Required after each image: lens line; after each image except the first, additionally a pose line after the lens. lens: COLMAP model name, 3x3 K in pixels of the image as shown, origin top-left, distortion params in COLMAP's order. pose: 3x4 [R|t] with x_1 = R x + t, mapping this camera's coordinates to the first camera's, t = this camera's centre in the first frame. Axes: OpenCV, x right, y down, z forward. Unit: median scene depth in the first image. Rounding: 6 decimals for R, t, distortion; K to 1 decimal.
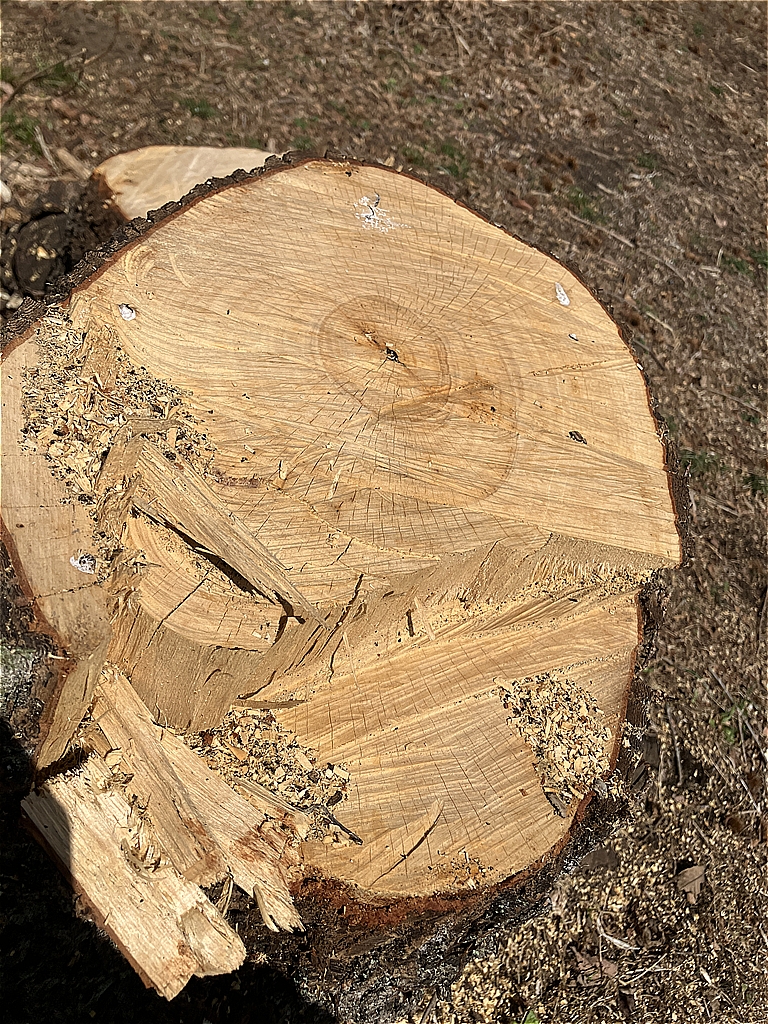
lens RADIAL K [[846.8, 0, 384.0], [0, 846.8, 512.0], [0, 0, 1]] dist [0.003335, 0.009017]
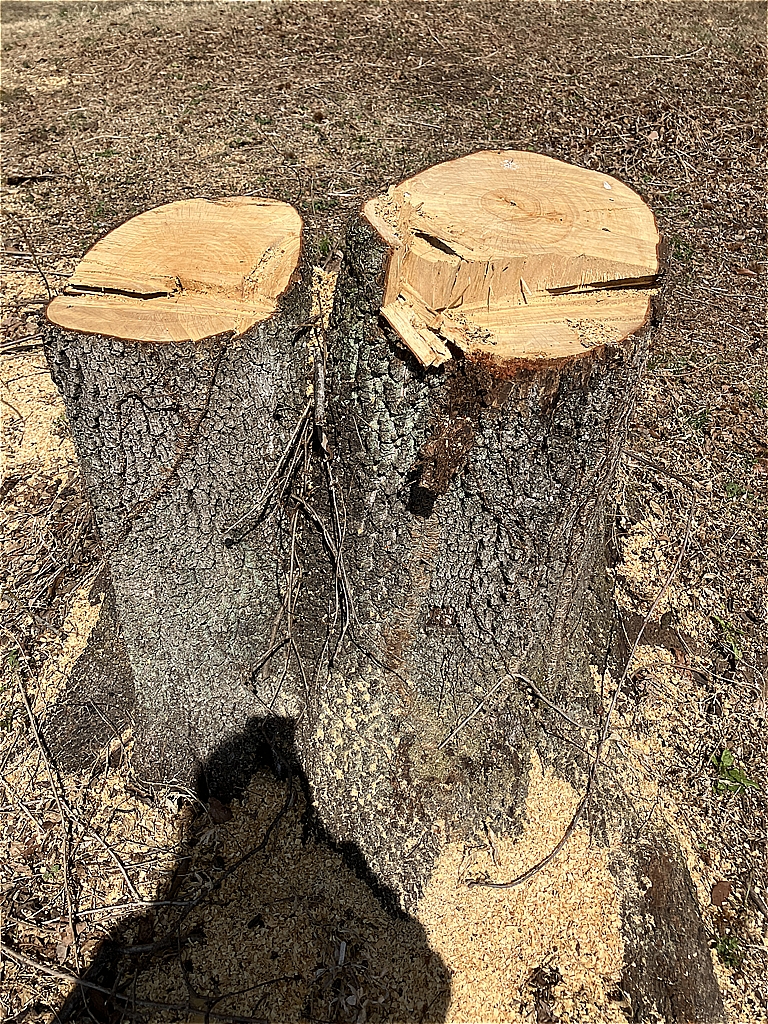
lens RADIAL K [[846.8, 0, 384.0], [0, 846.8, 512.0], [0, 0, 1]] dist [0.003335, 0.009017]
pose [[0.935904, -0.105968, -0.335938, 0.335772], [0.039478, 0.979224, -0.198902, 0.996845], [0.350036, 0.172891, 0.920643, -1.048836]]
